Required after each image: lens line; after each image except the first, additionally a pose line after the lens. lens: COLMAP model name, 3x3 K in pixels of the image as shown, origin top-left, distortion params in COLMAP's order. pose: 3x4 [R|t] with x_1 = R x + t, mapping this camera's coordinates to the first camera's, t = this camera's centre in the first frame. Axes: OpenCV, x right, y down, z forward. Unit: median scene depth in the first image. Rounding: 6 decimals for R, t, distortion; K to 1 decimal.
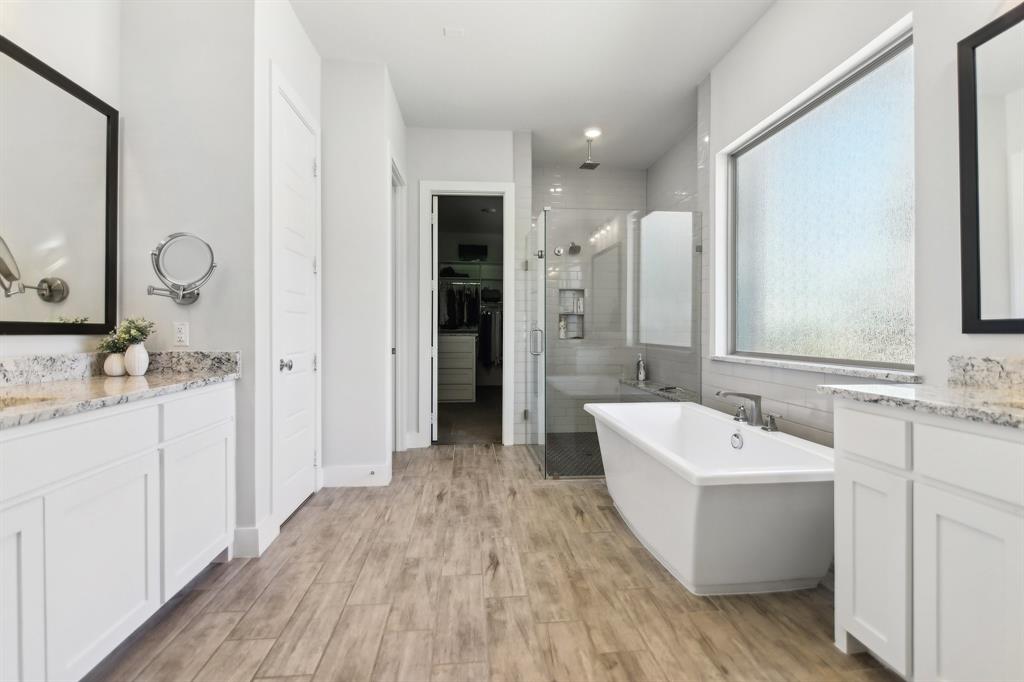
lens RADIAL K [[459.4, 0, 510.4], [0, 459.4, 337.9], [0, 0, 1]] dist [-0.001765, -0.000694]
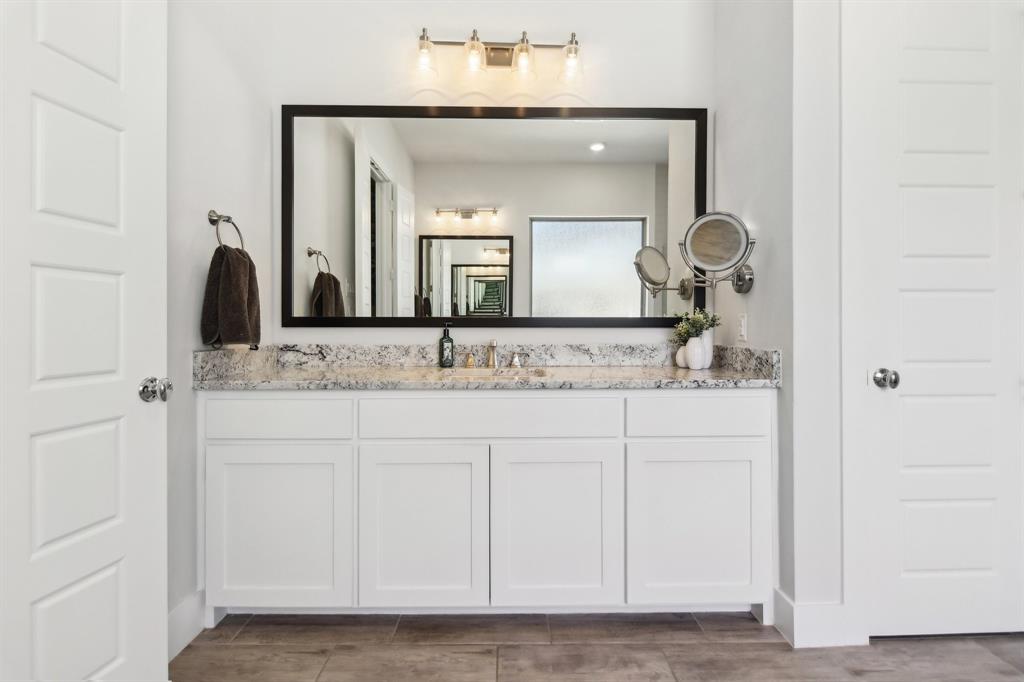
lens RADIAL K [[453.4, 0, 512.4], [0, 453.4, 324.4], [0, 0, 1]] dist [-0.003276, -0.000645]
pose [[-0.061972, -0.004442, -0.998068, 0.182125], [-0.014633, 0.999887, -0.003541, -0.005050], [0.997971, 0.014385, -0.062030, 0.669485]]
